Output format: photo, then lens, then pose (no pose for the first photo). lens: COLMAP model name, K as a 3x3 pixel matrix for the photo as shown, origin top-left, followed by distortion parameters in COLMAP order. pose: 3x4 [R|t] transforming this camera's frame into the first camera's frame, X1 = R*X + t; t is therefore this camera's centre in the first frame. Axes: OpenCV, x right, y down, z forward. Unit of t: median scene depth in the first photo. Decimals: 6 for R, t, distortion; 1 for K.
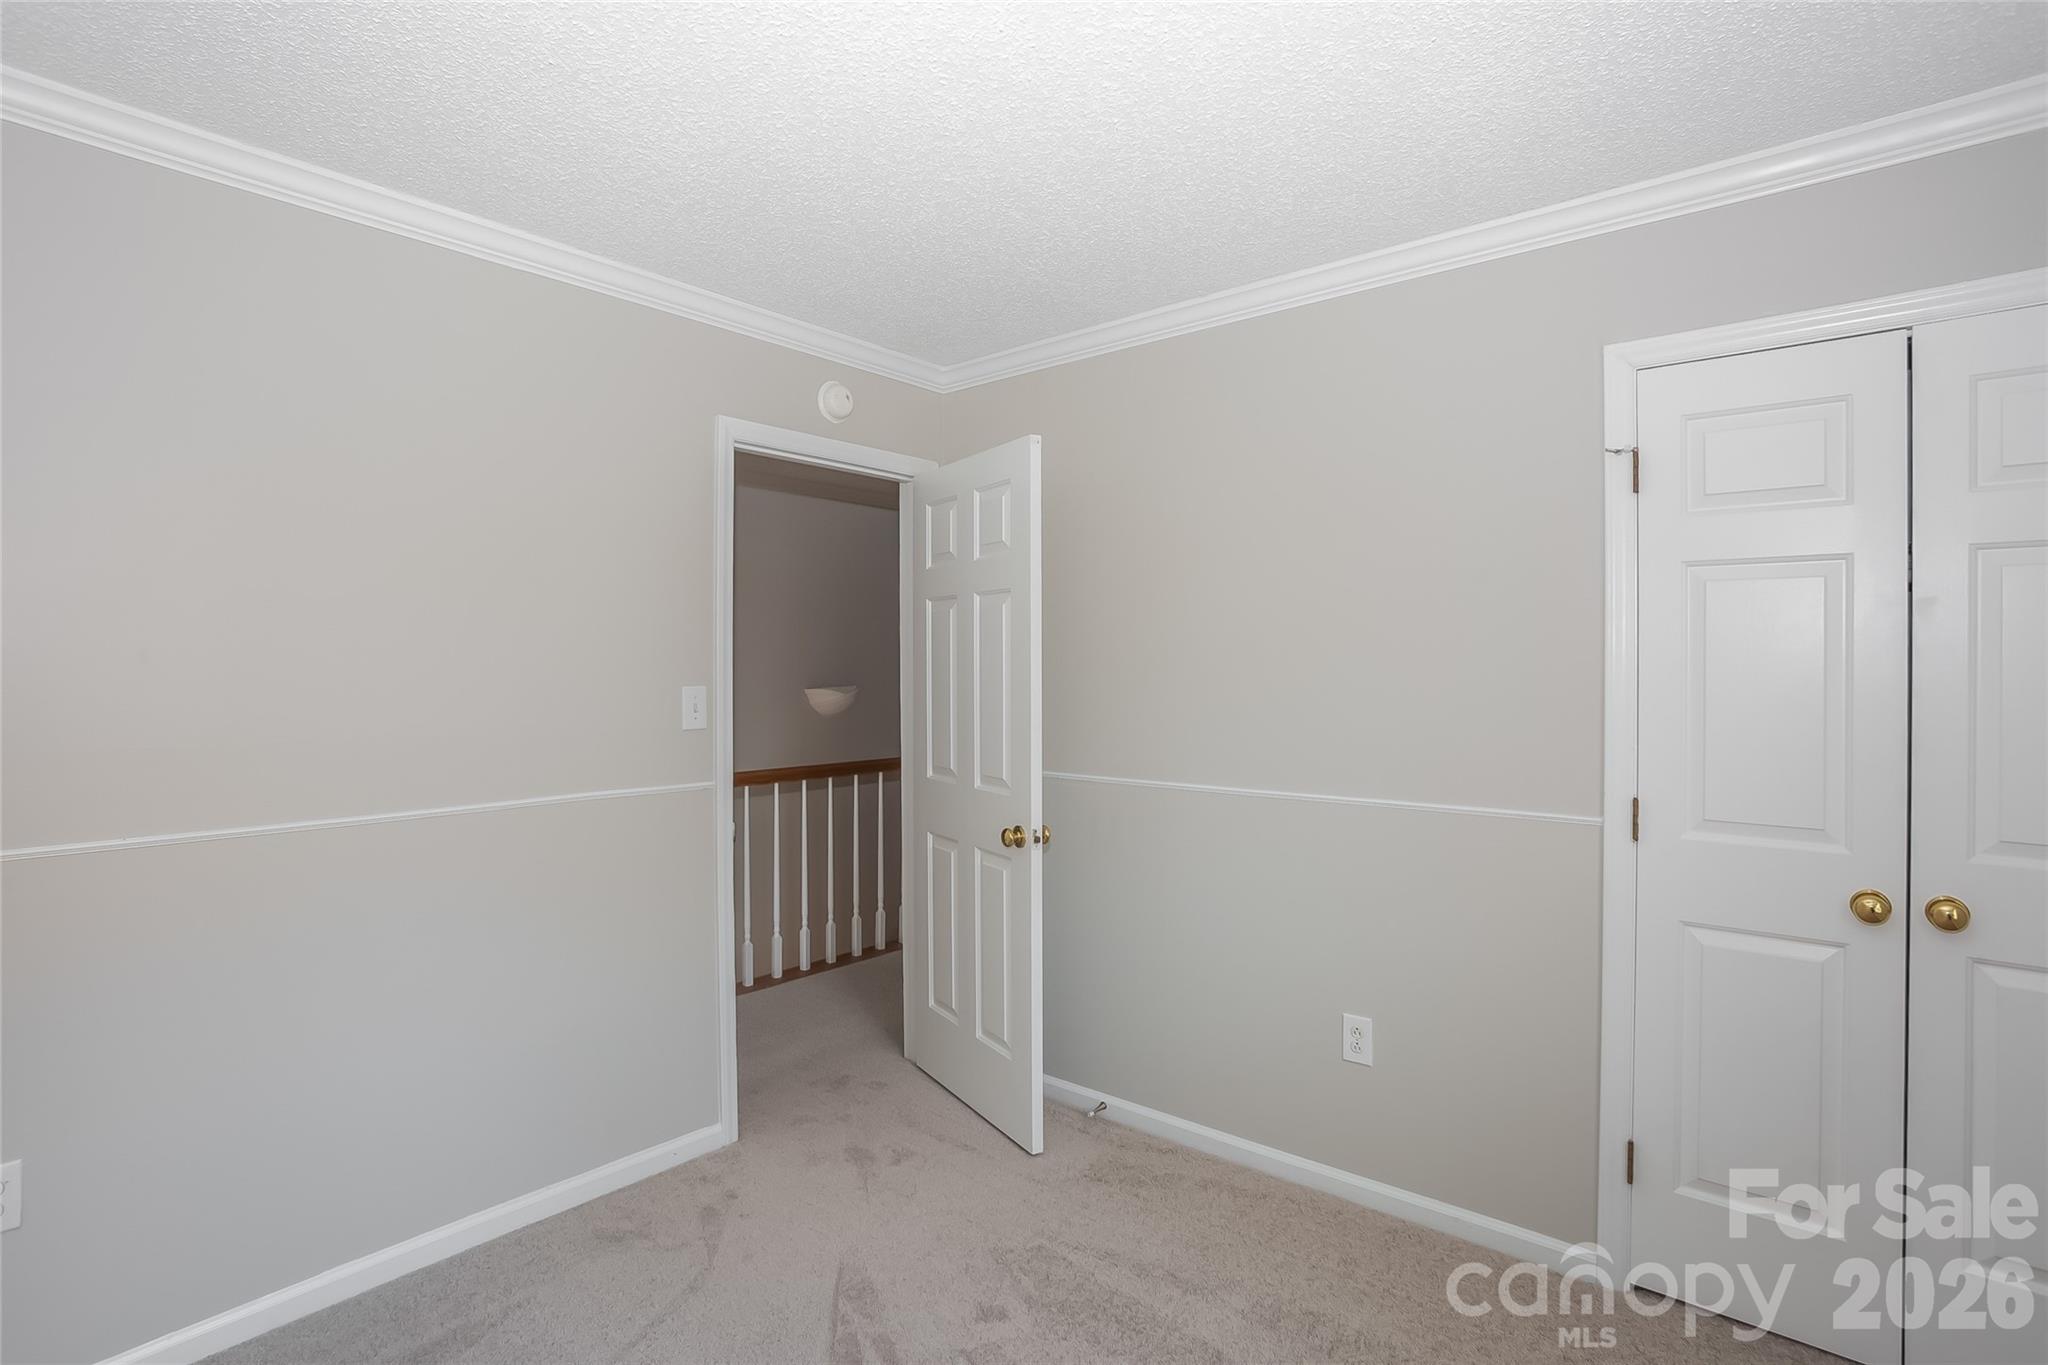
lens RADIAL K [[1031.7, 0, 1024.0], [0, 1031.7, 682.5], [0, 0, 1]] dist [-0.000711, -0.000048]
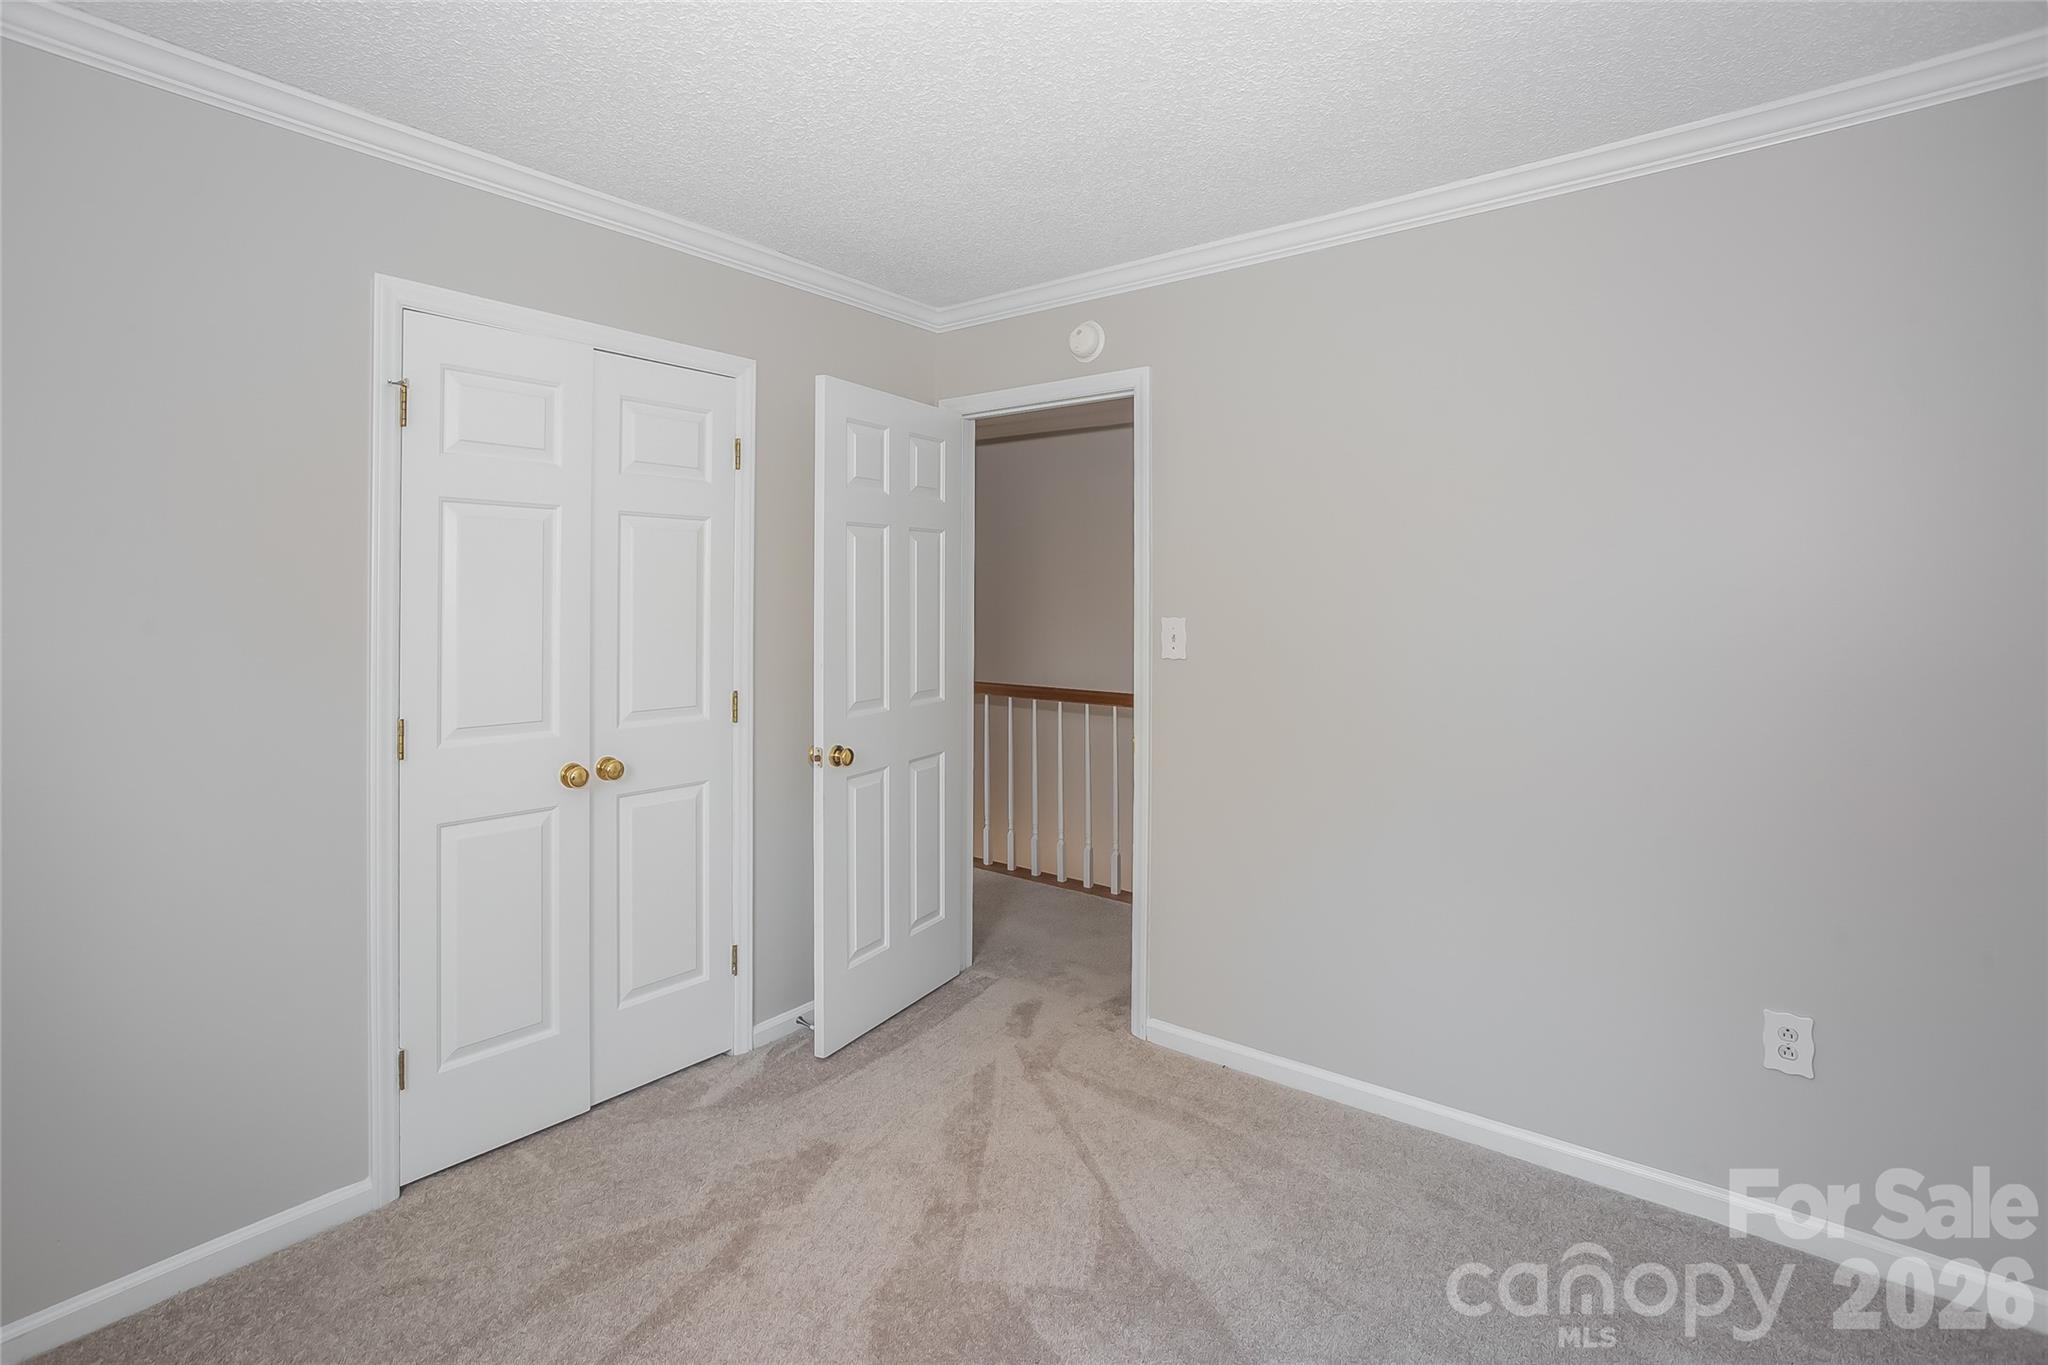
lens RADIAL K [[986.2, 0, 1024.3], [0, 986.2, 576.6], [0, 0, 1]] dist [0.000719, 0.000006]
pose [[0.033880, -0.021795, -0.999188, 0.852460], [-0.017984, 0.999587, -0.022414, -0.011019], [0.999264, 0.018729, 0.033474, 0.975973]]
